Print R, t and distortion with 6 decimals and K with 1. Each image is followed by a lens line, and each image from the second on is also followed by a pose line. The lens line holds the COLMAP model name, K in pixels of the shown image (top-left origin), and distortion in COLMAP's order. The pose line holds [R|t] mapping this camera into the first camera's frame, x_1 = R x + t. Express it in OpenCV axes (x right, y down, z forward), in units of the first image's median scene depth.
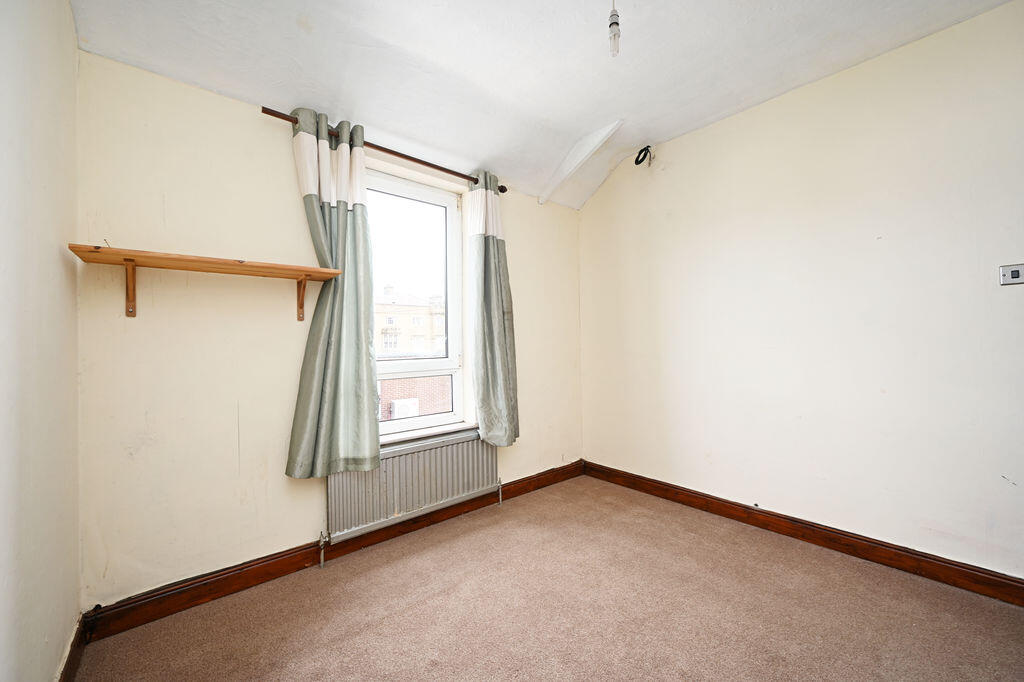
lens RADIAL K [[403.2, 0, 517.1], [0, 403.2, 341.7], [0, 0, 1]] dist [-0.000730, 0.000006]
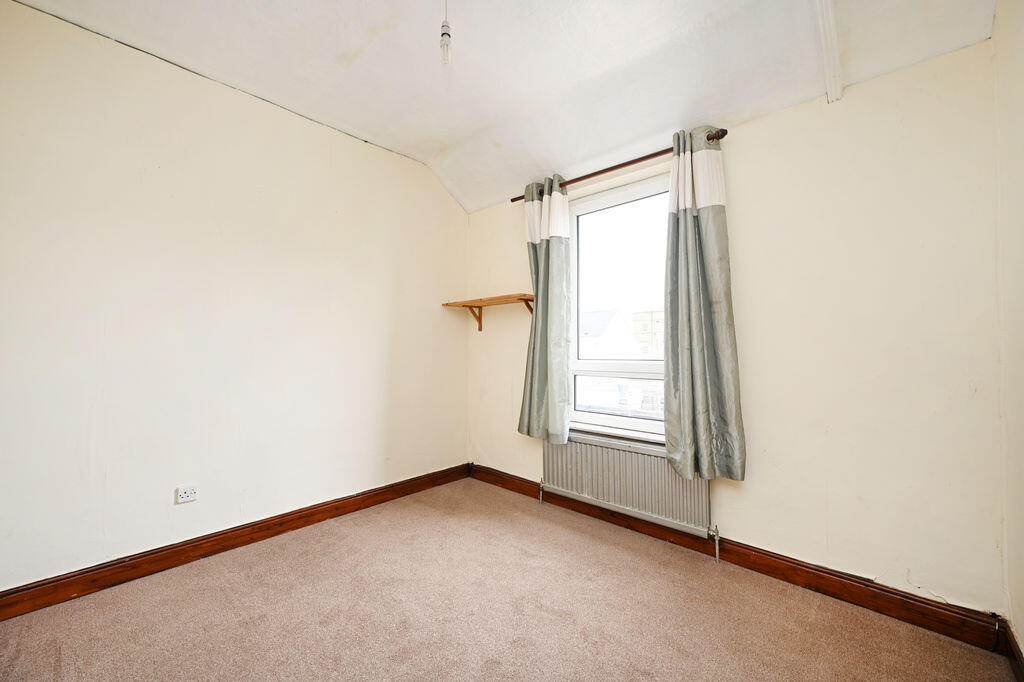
lens RADIAL K [[403.2, 0, 516.7], [0, 403.2, 342.2], [0, 0, 1]] dist [-0.000730, 0.000006]
pose [[0.109247, 0.004847, -0.994003, 0.812713], [0.008677, 0.999945, 0.005830, -0.011296], [0.993977, -0.009262, 0.109199, 0.687630]]
